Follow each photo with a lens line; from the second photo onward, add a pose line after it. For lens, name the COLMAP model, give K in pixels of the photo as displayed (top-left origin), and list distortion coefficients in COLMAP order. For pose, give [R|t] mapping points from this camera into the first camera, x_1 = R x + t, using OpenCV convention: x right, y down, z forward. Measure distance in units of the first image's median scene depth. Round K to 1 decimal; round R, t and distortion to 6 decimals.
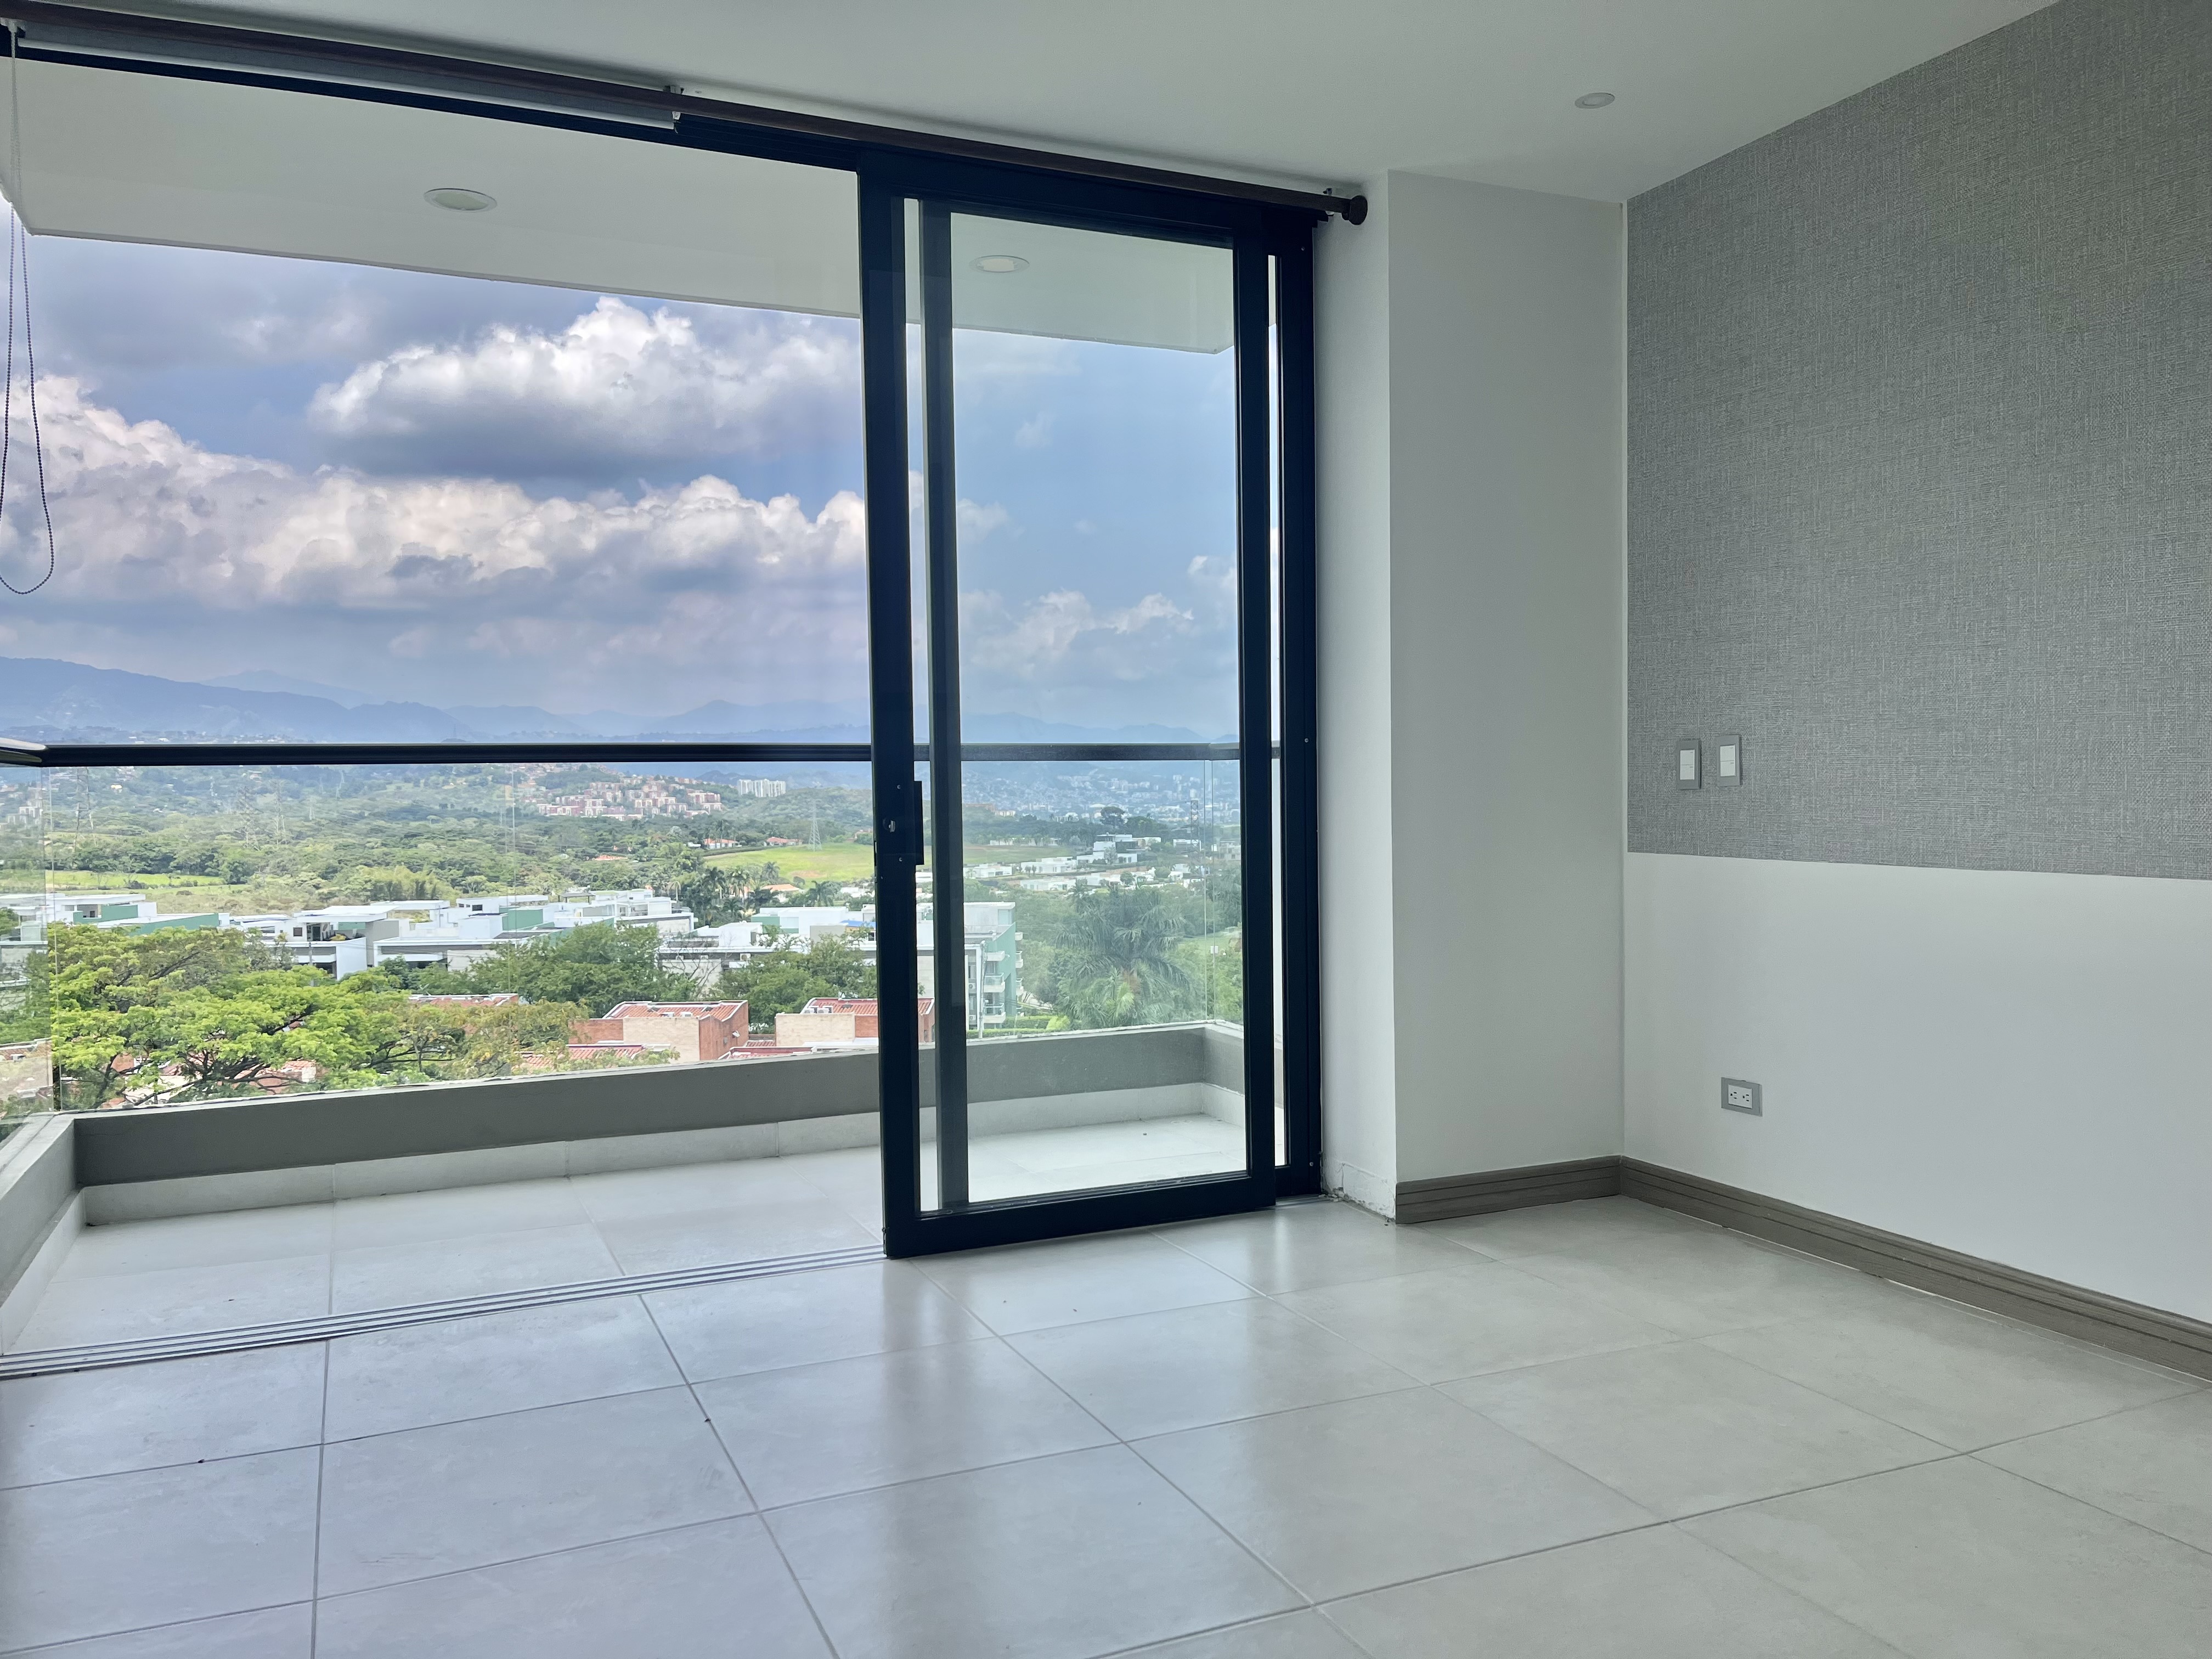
lens RADIAL K [[1677.2, 0, 1108.1], [0, 1677.2, 852.2], [0, 0, 1]] dist [0.052553, -0.054310]
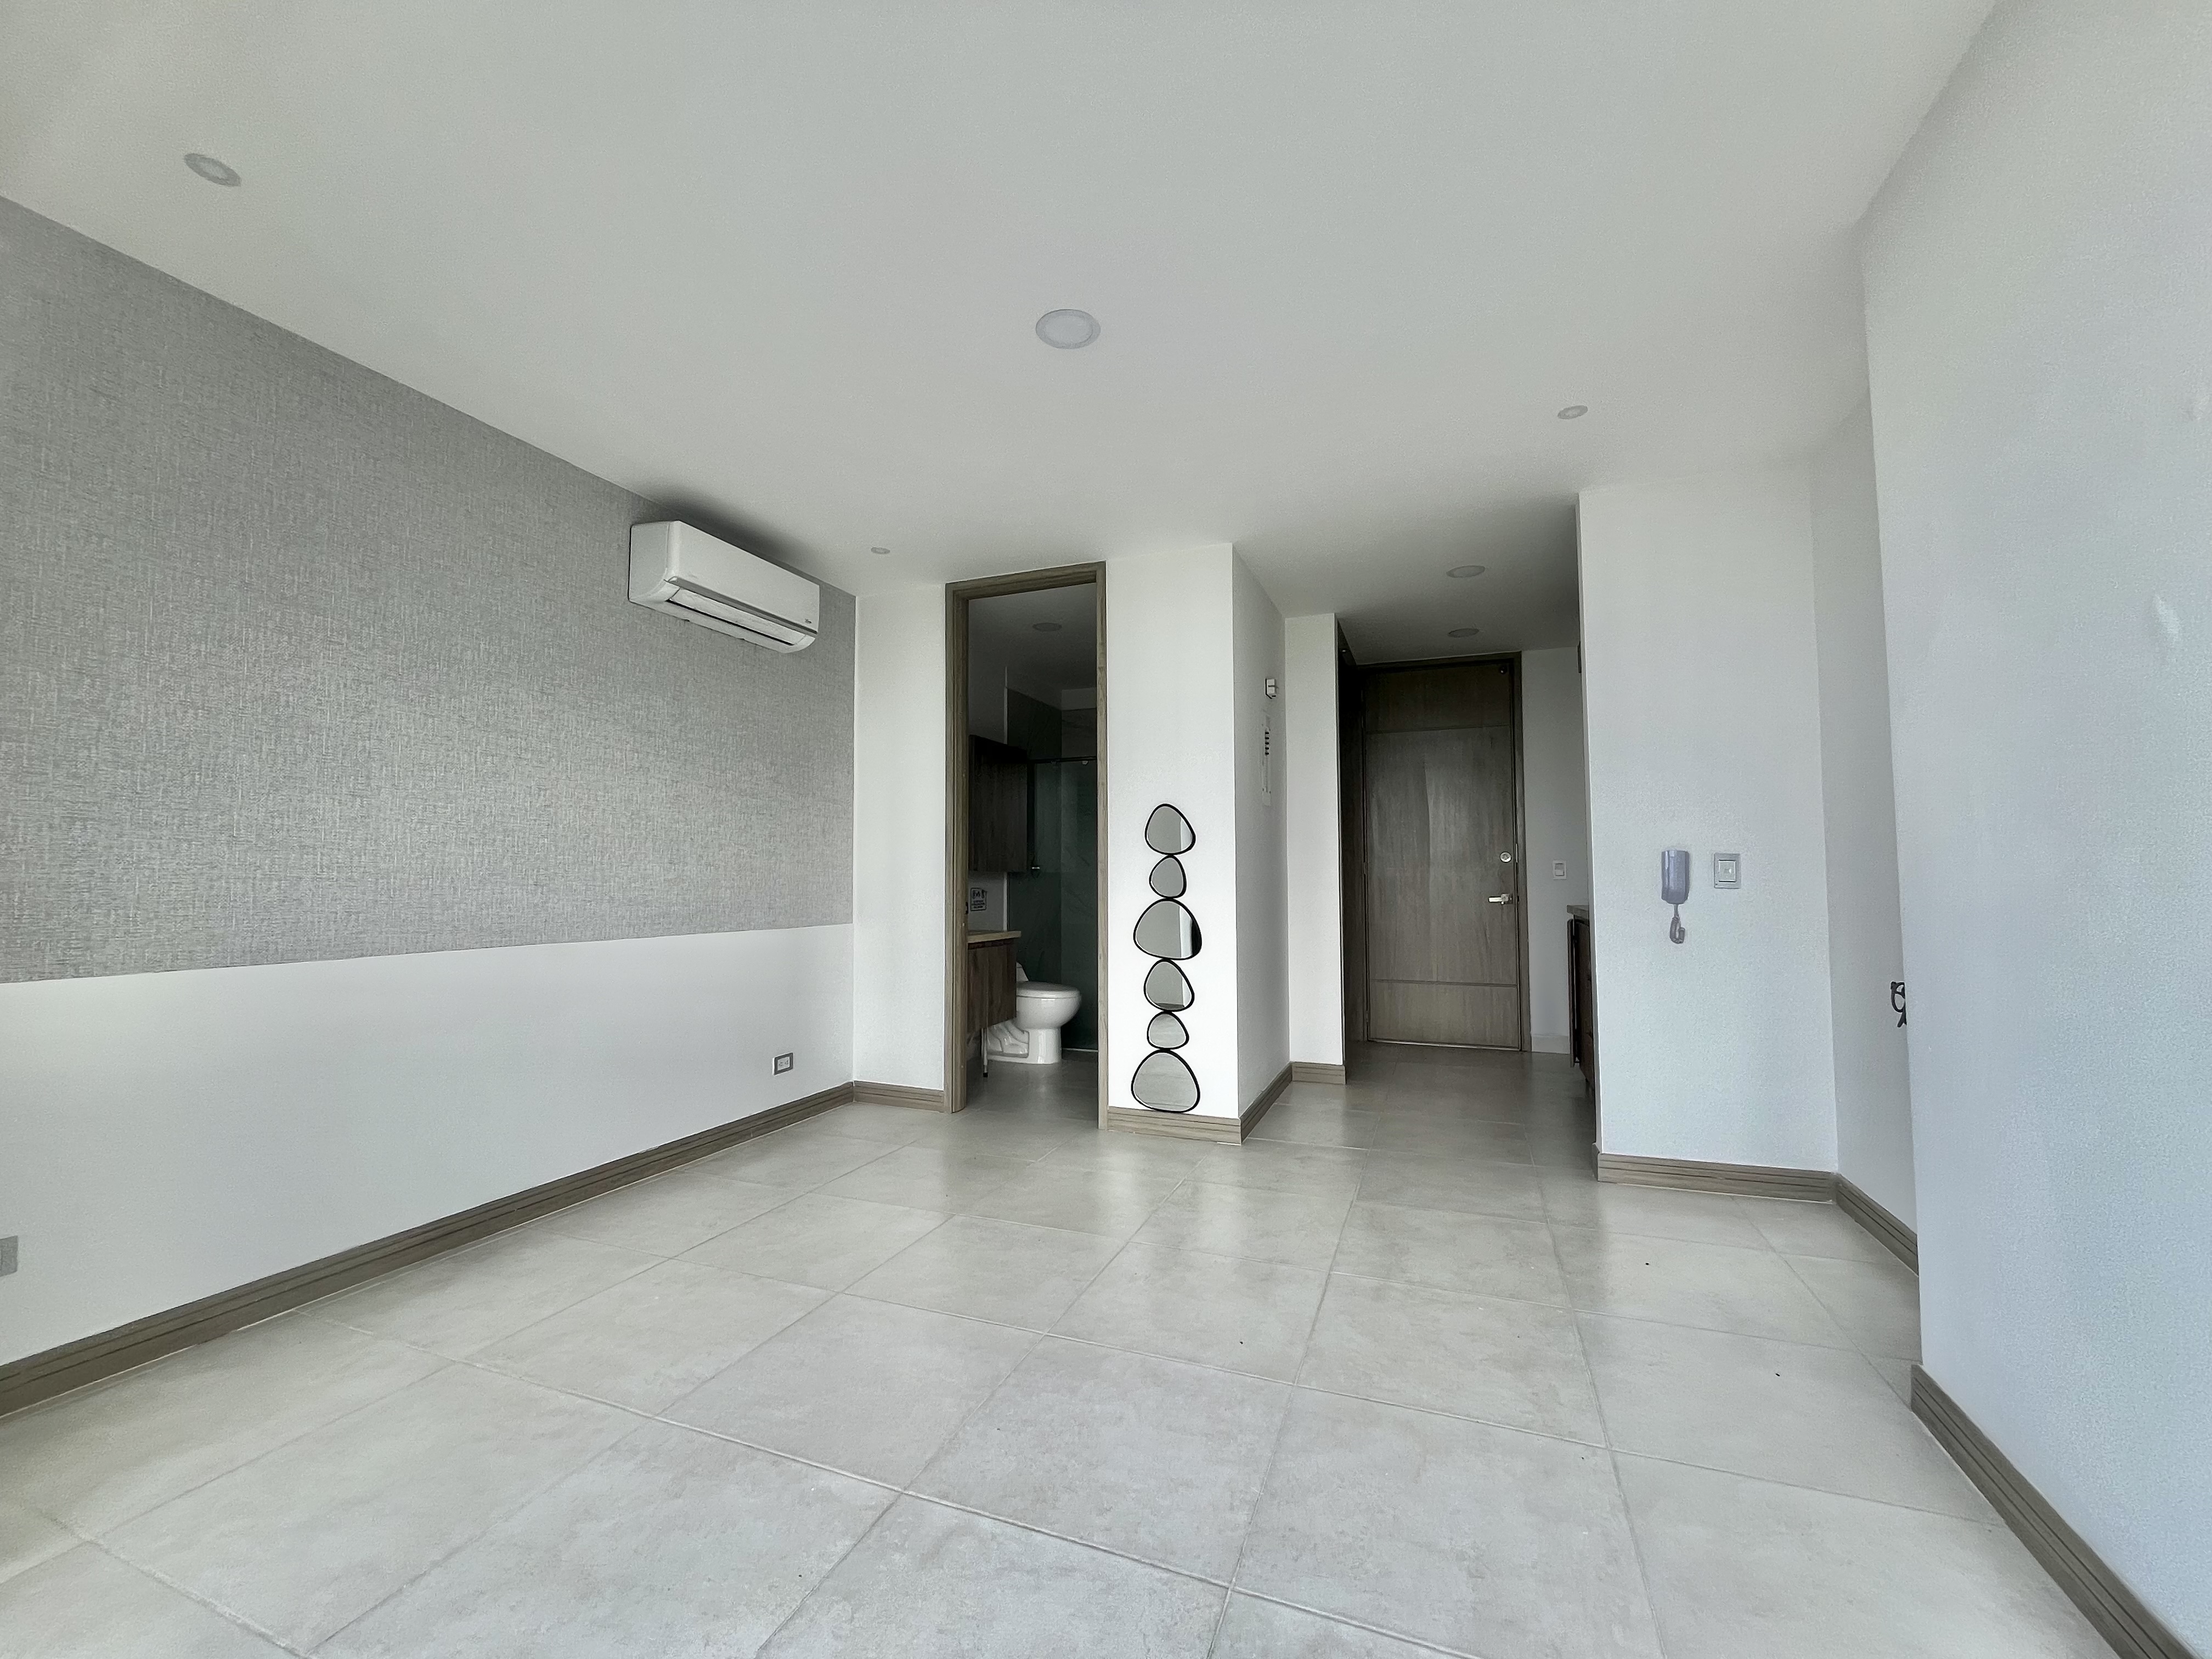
lens RADIAL K [[892.4, 0, 1102.5], [0, 892.4, 833.8], [0, 0, 1]] dist [-0.003260, -0.000908]
pose [[-0.701781, 0.052502, 0.710456, -0.432977], [0.042923, 0.998585, -0.031395, -0.042395], [-0.711099, 0.008463, -0.703041, 1.104126]]
